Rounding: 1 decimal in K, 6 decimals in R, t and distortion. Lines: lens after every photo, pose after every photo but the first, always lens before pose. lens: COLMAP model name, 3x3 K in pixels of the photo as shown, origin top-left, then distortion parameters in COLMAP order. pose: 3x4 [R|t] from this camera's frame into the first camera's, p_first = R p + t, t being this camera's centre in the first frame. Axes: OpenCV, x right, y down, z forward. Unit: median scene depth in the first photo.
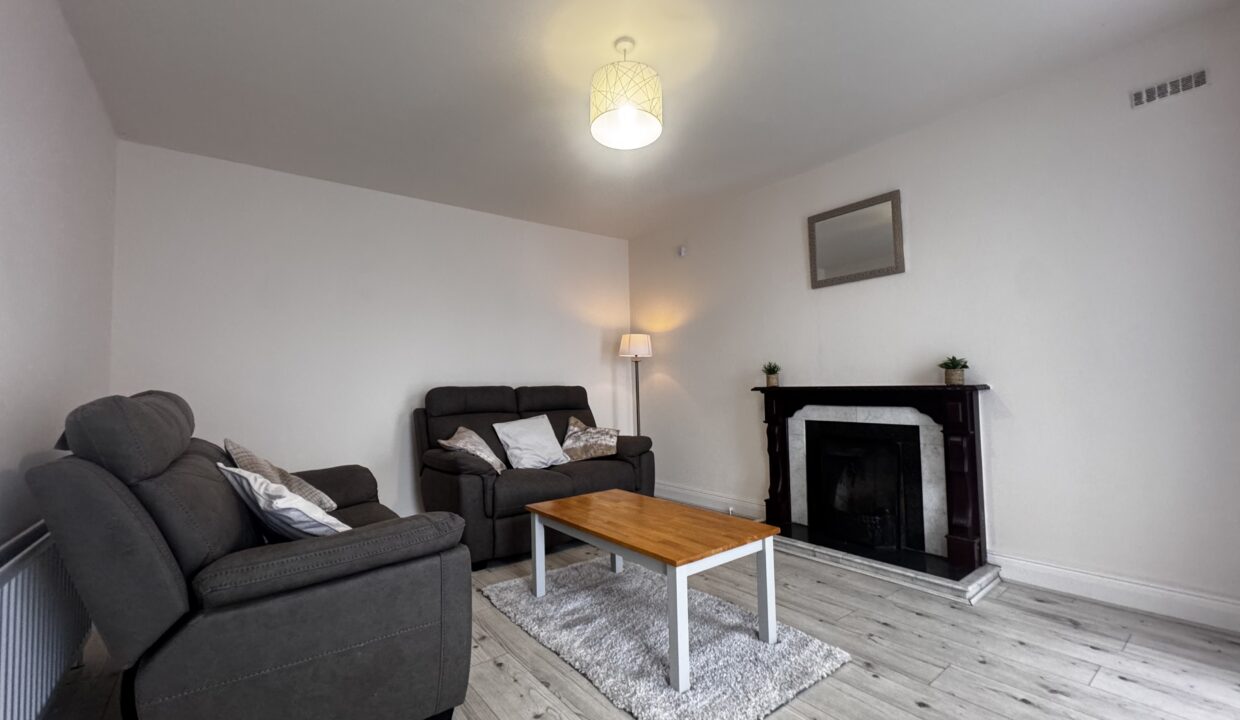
lens RADIAL K [[511.0, 0, 619.6], [0, 511.0, 356.9], [0, 0, 1]] dist [-0.000870, 0.000048]
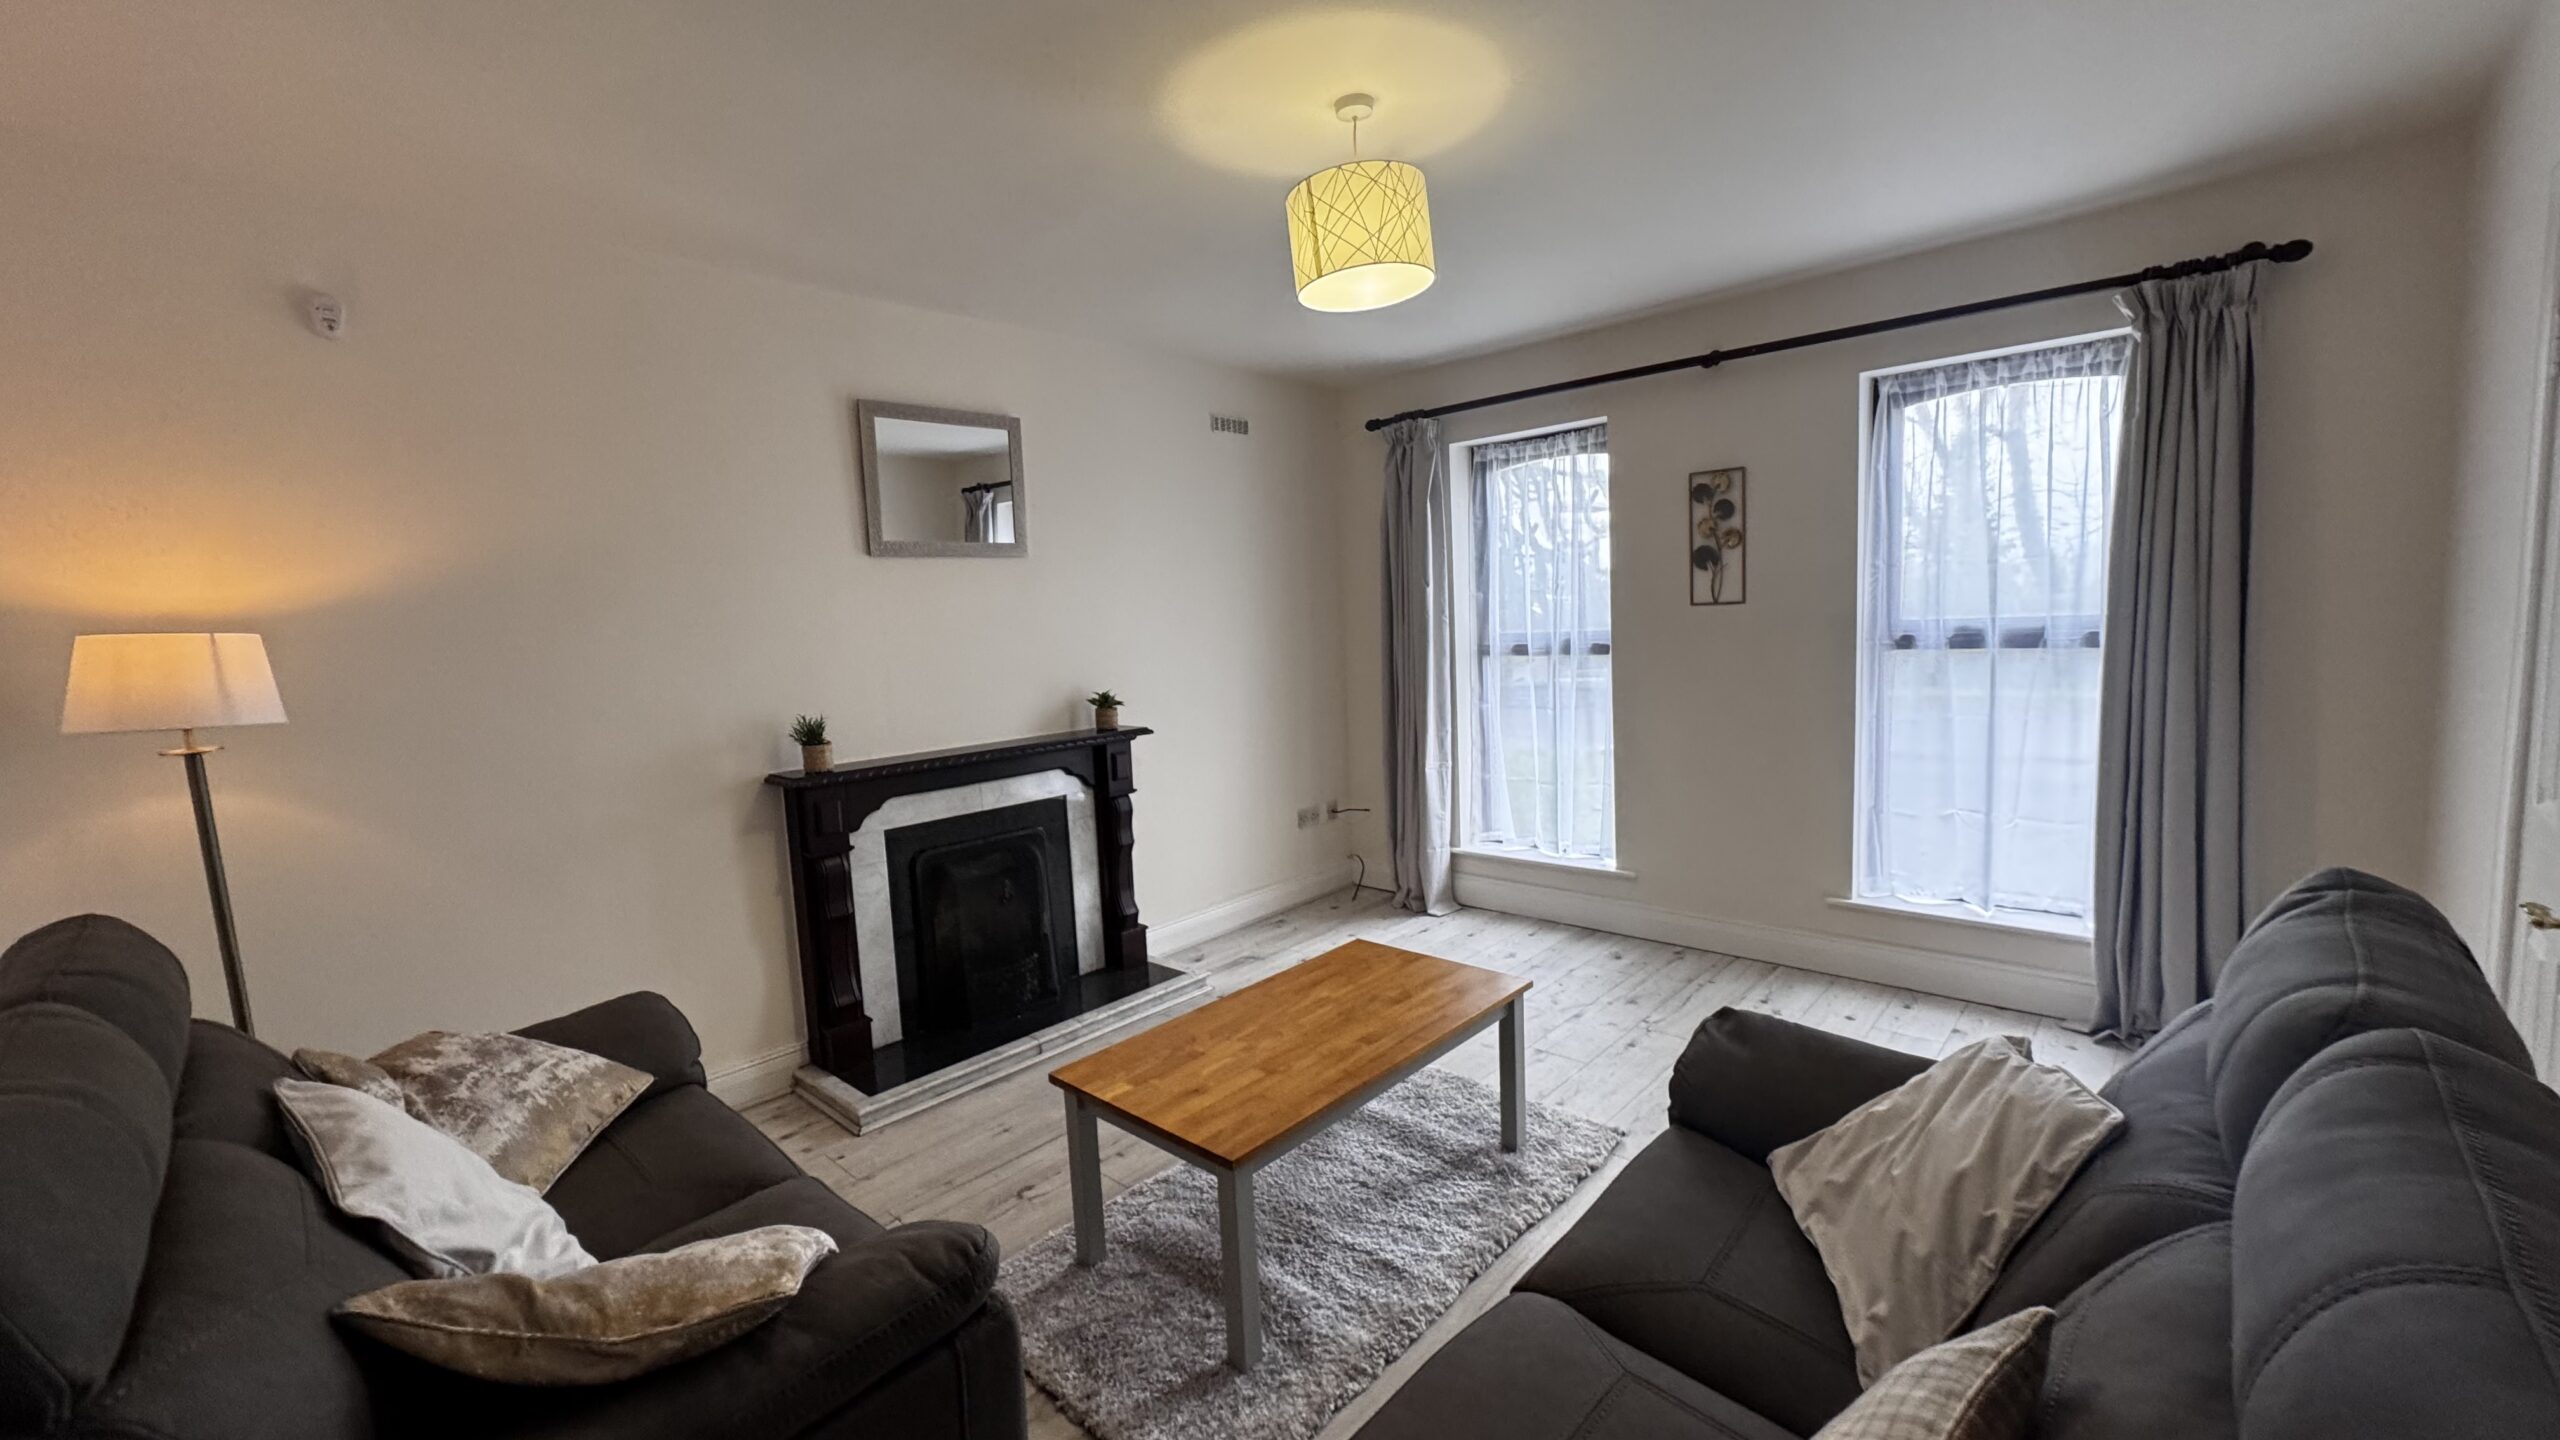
lens RADIAL K [[1013.9, 0, 1278.7], [0, 1013.9, 726.8], [0, 0, 1]] dist [-0.002413, -0.000042]
pose [[-0.162895, -0.077801, 0.983571, -0.718301], [-0.003513, 0.996926, 0.078276, -0.056921], [-0.986637, 0.009295, -0.162667, 0.893977]]
